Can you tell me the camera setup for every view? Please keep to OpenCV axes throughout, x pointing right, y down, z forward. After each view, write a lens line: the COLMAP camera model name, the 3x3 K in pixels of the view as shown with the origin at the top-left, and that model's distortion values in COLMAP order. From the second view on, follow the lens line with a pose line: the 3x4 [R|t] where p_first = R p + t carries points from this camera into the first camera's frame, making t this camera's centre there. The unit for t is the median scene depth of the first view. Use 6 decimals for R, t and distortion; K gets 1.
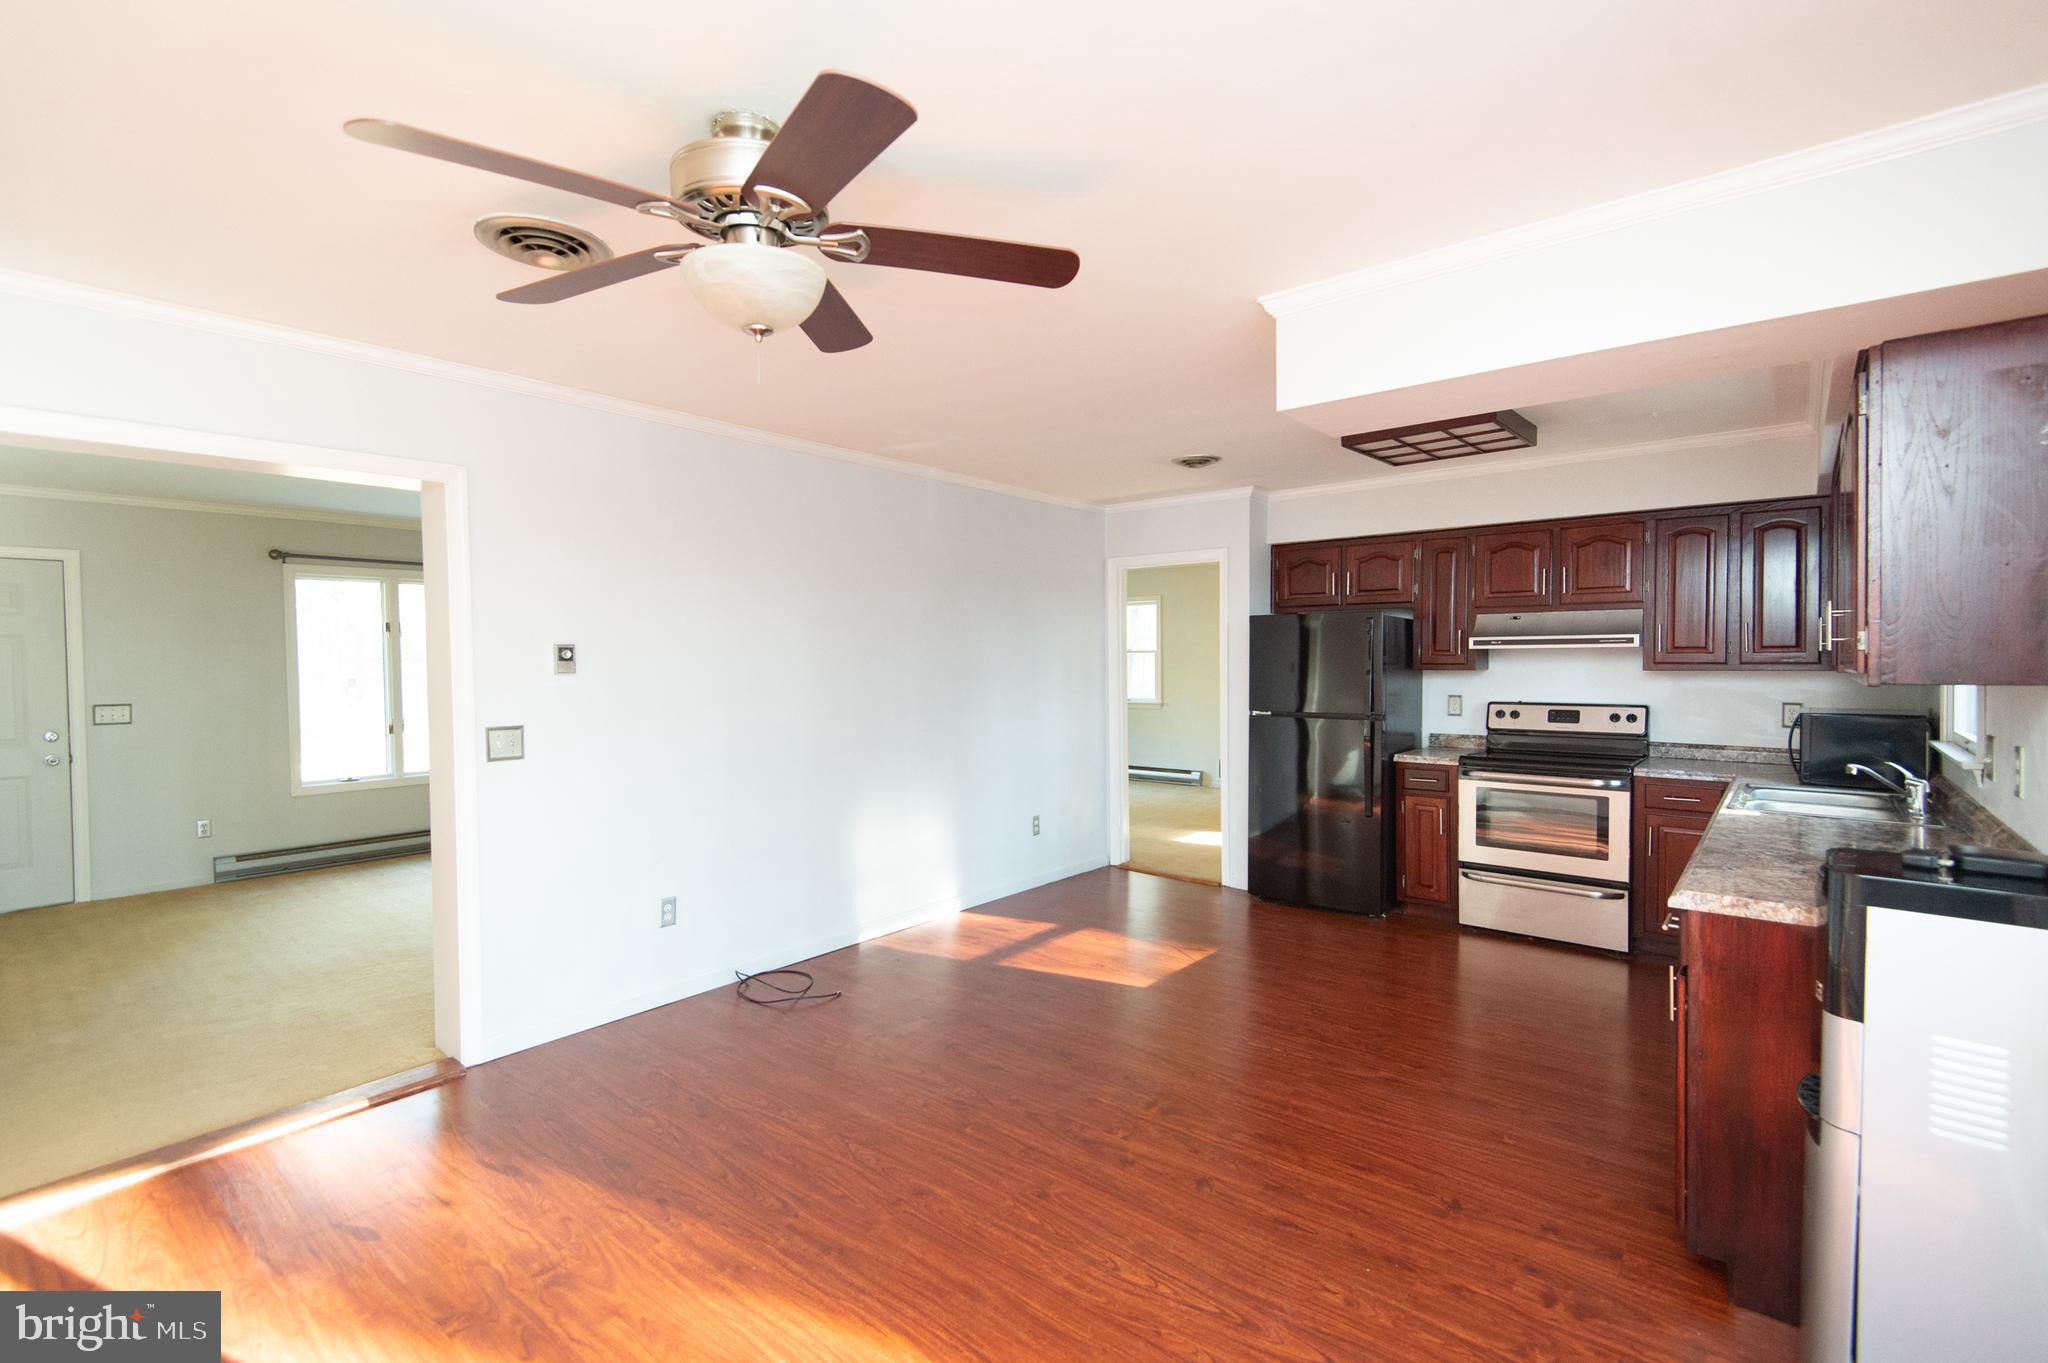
lens RADIAL K [[926.3, 0, 1026.3], [0, 926.3, 680.3], [0, 0, 1]] dist [0.046283, -0.029733]
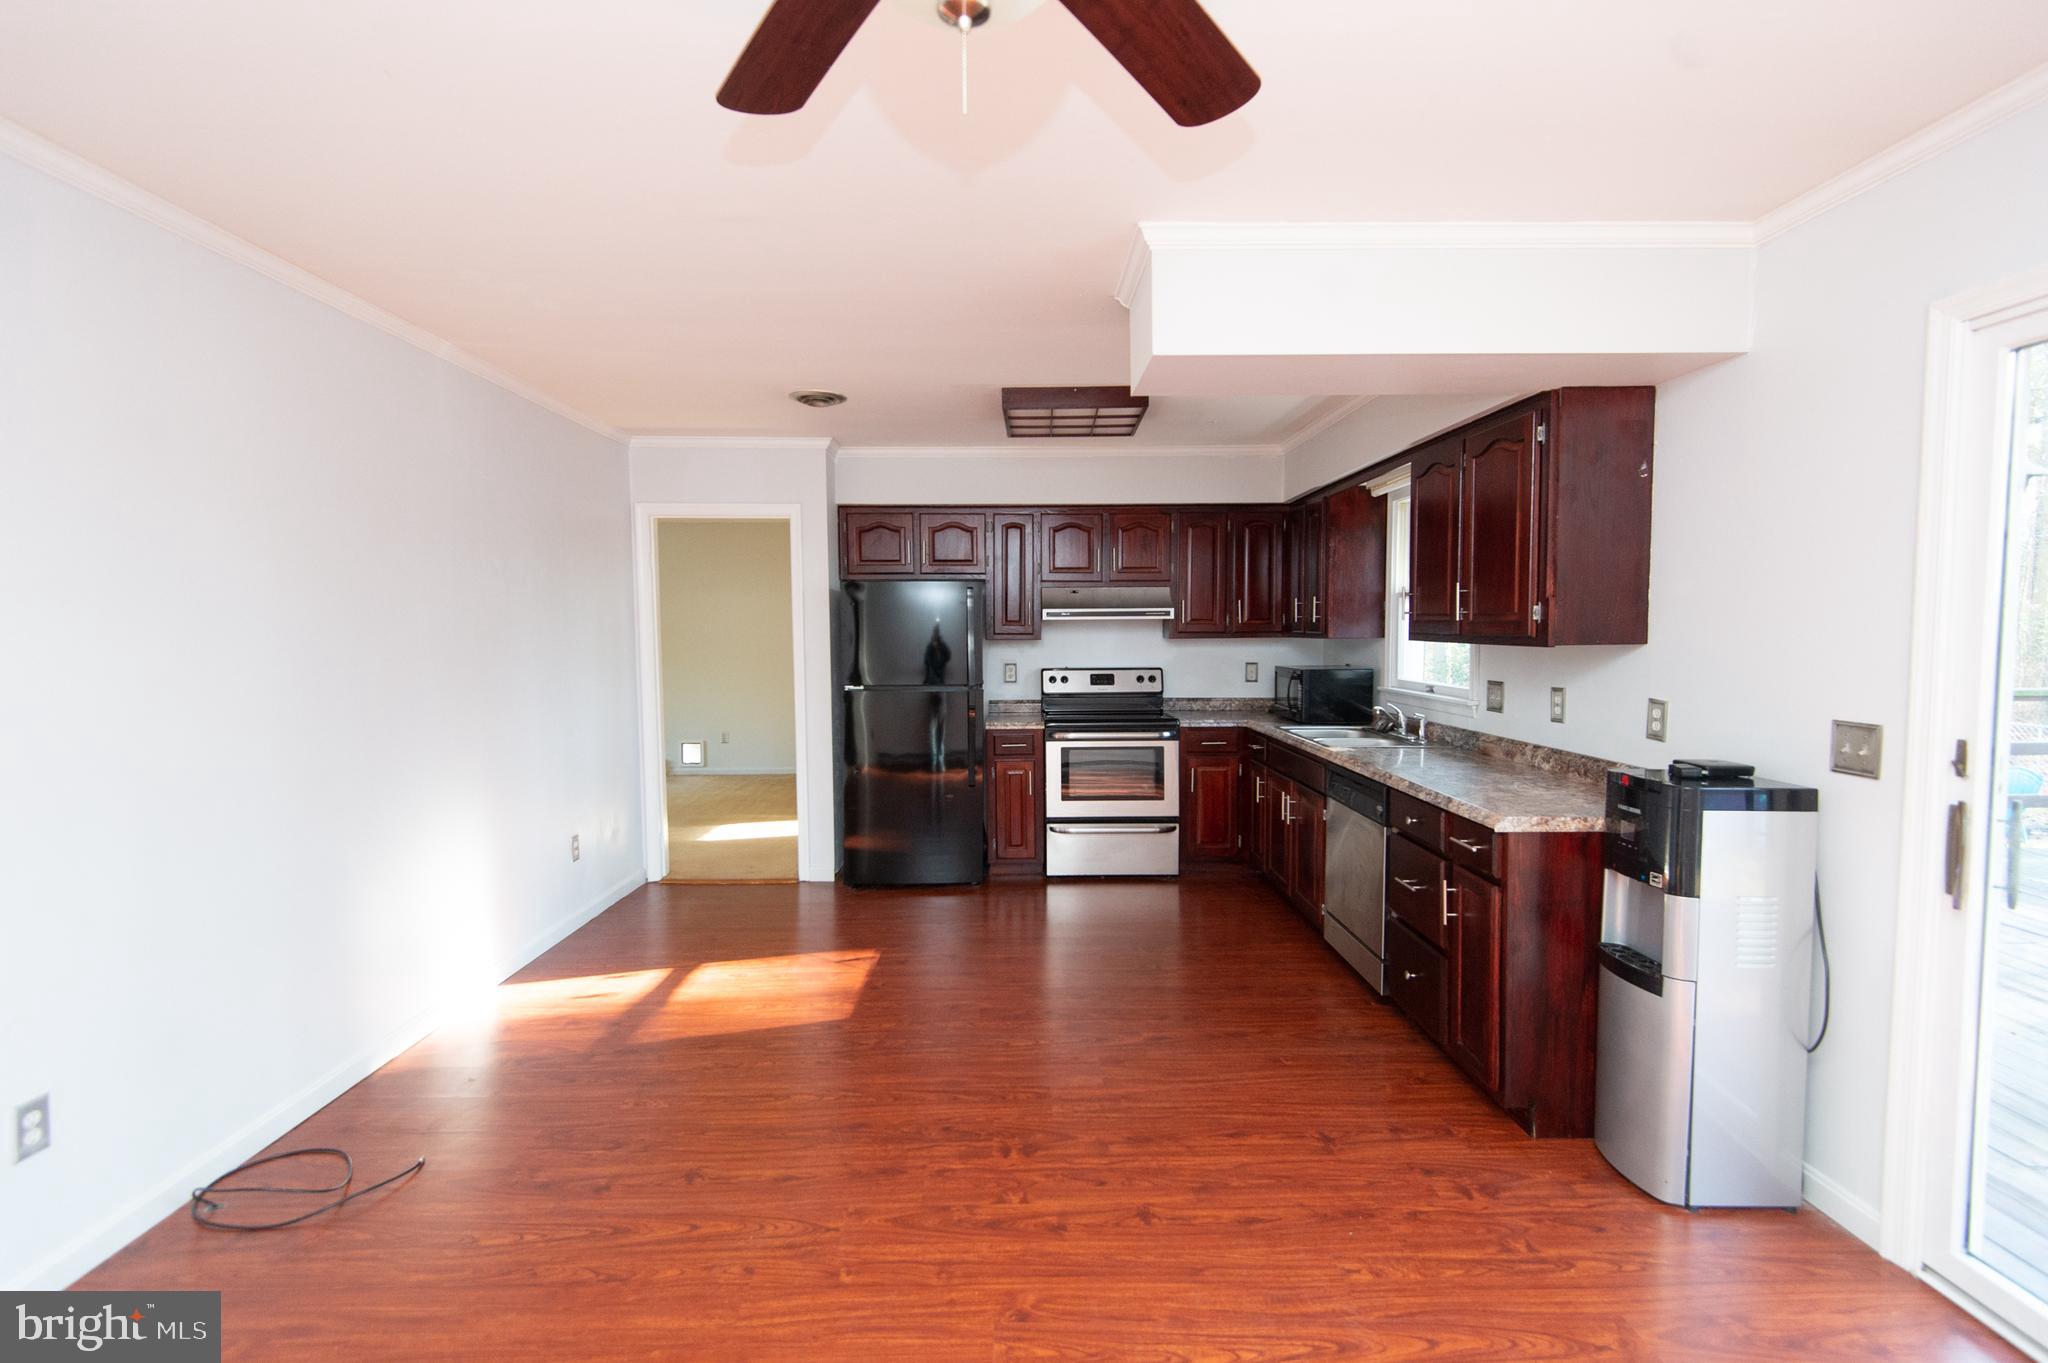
lens RADIAL K [[926.3, 0, 1026.3], [0, 926.3, 680.3], [0, 0, 1]] dist [0.046283, -0.029733]
pose [[0.759607, -0.035980, 0.649386, -0.244643], [0.016594, 0.999216, 0.035952, -0.002762], [-0.650170, -0.016534, 0.759609, 0.217005]]
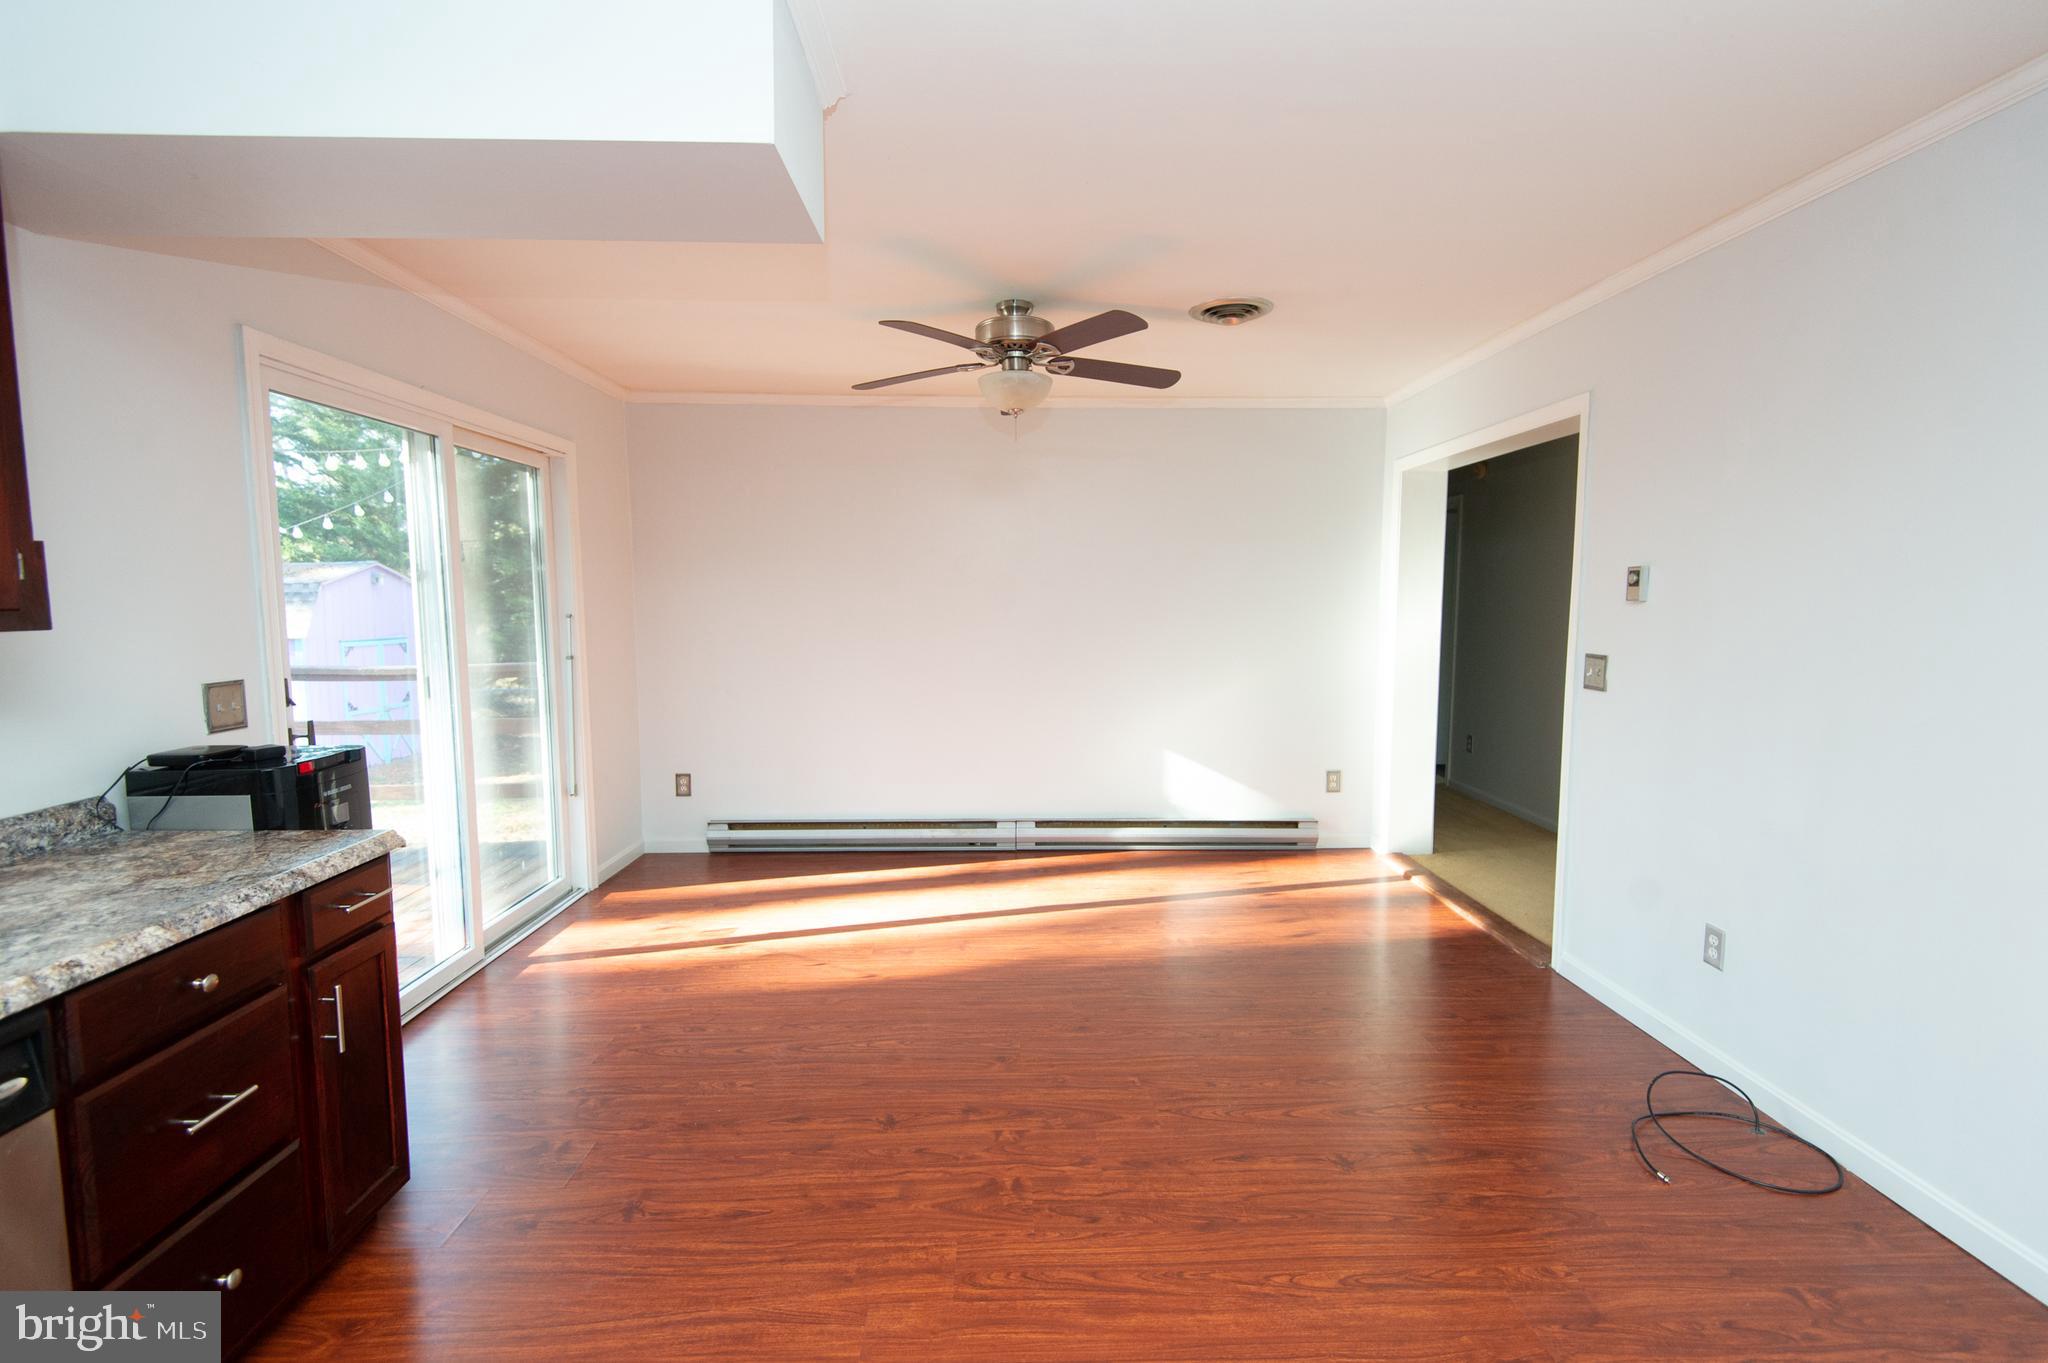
lens RADIAL K [[926.3, 0, 1026.3], [0, 926.3, 680.3], [0, 0, 1]] dist [0.046283, -0.029733]
pose [[-0.751472, 0.069441, -0.656101, 0.370836], [-0.010821, 0.993015, 0.117494, -0.022502], [0.659677, 0.095393, -0.745471, 0.954706]]
